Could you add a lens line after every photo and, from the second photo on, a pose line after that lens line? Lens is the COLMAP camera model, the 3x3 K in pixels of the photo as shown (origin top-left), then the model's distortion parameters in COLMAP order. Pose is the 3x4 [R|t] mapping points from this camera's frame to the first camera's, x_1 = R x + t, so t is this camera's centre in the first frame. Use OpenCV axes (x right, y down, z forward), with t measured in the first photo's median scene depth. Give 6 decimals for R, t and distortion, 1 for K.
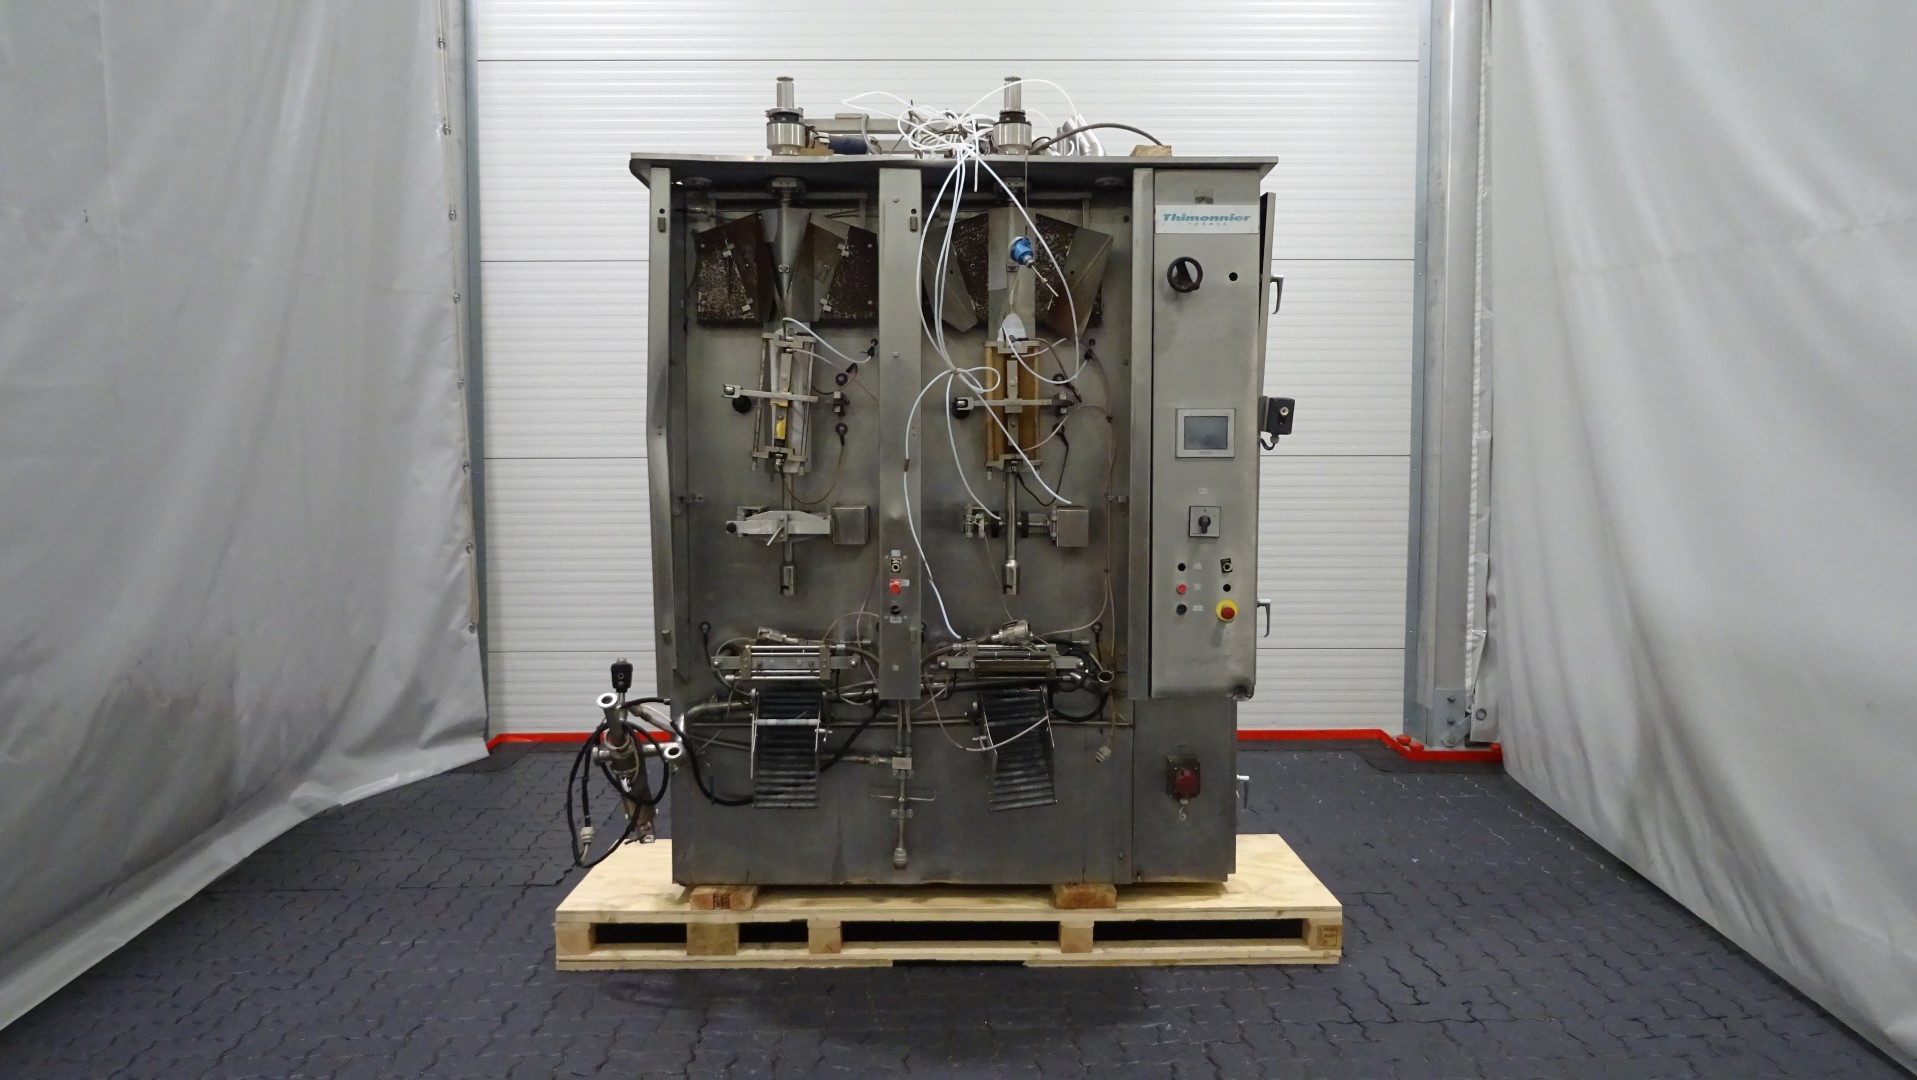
lens RADIAL K [[1362.7, 0, 959.7], [0, 1362.7, 537.5], [0, 0, 1]] dist [0.000406, -0.017270]
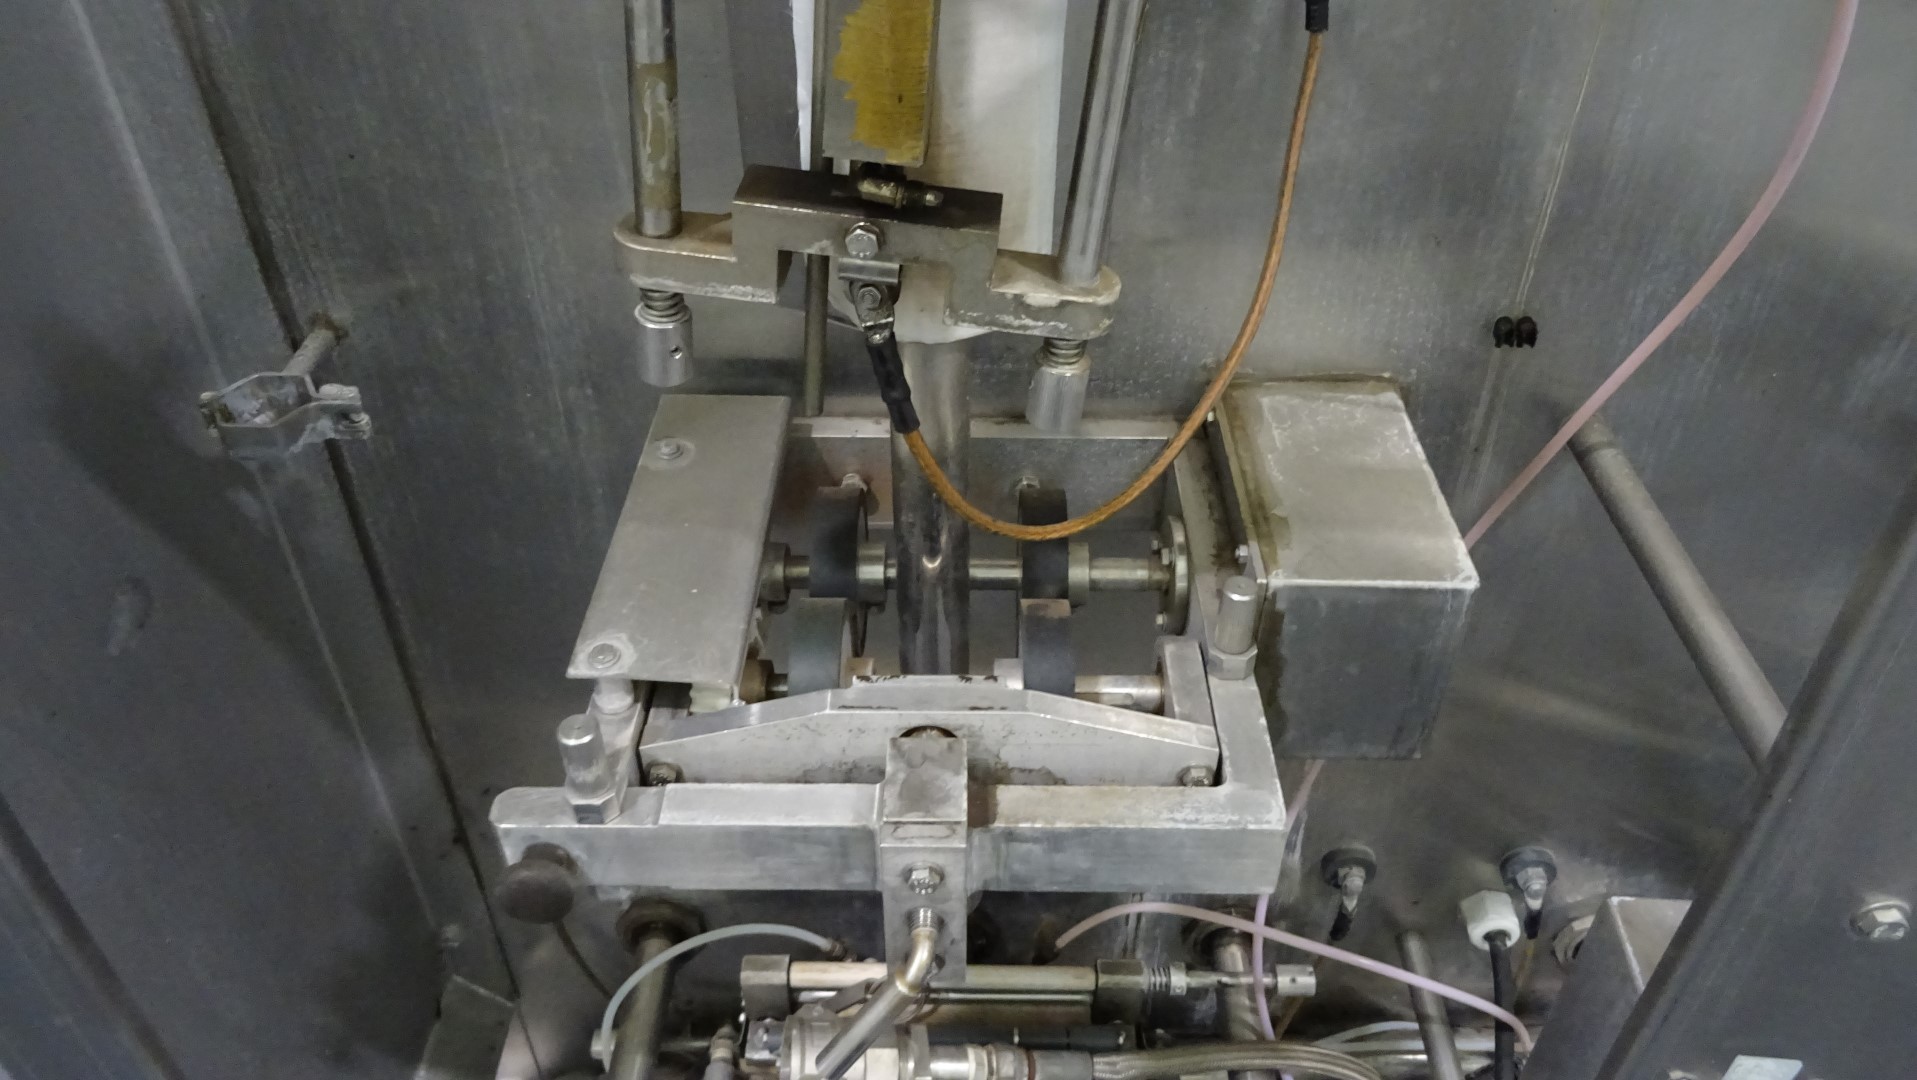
lens RADIAL K [[1370.5, 0, 960.4], [0, 1370.5, 540.0], [0, 0, 1]] dist [-0.003459, -0.007233]
pose [[0.999804, 0.013514, -0.014502, -0.119817], [-0.002815, 0.820962, 0.570976, -0.104571], [0.019622, -0.570823, 0.820839, 0.870568]]
